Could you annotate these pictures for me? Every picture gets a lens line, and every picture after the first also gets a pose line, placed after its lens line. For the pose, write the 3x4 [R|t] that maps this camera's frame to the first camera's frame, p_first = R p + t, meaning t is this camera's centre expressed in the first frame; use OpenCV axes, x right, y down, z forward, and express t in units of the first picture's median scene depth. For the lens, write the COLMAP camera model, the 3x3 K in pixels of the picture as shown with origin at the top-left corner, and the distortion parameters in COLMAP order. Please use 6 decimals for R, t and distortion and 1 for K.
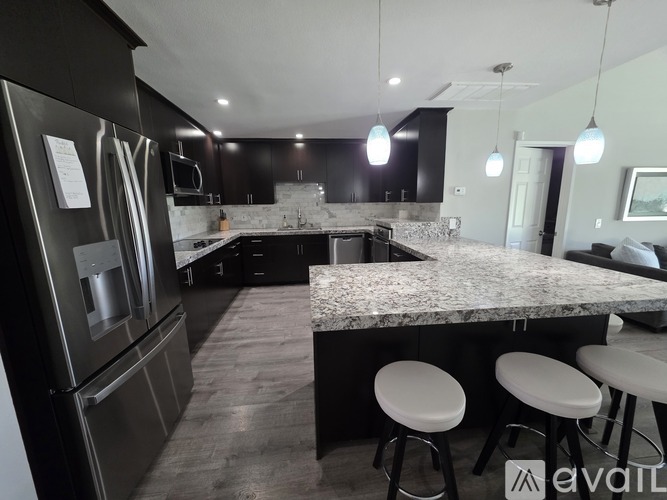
lens RADIAL K [[264.7, 0, 333.5], [0, 264.7, 250.0], [0, 0, 1]] dist [0.001870, 0.000054]
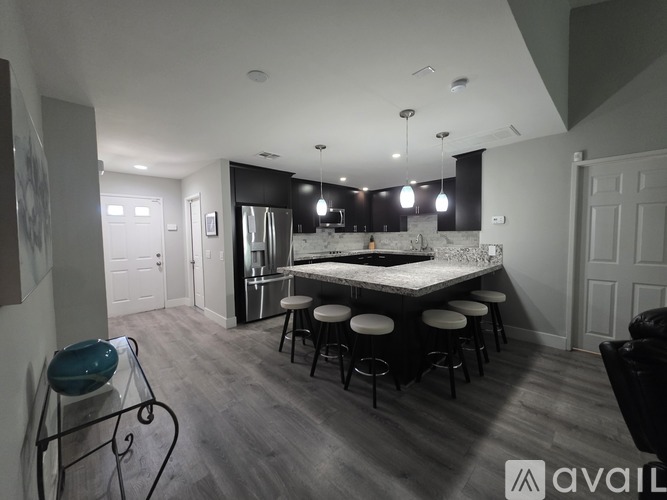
lens RADIAL K [[264.7, 0, 333.5], [0, 264.7, 250.0], [0, 0, 1]] dist [0.001870, 0.000054]
pose [[0.609543, 0.056998, -0.790701, 0.828052], [-0.137713, 0.989860, -0.034807, 0.020064], [0.780700, 0.130106, 0.611212, -0.125889]]
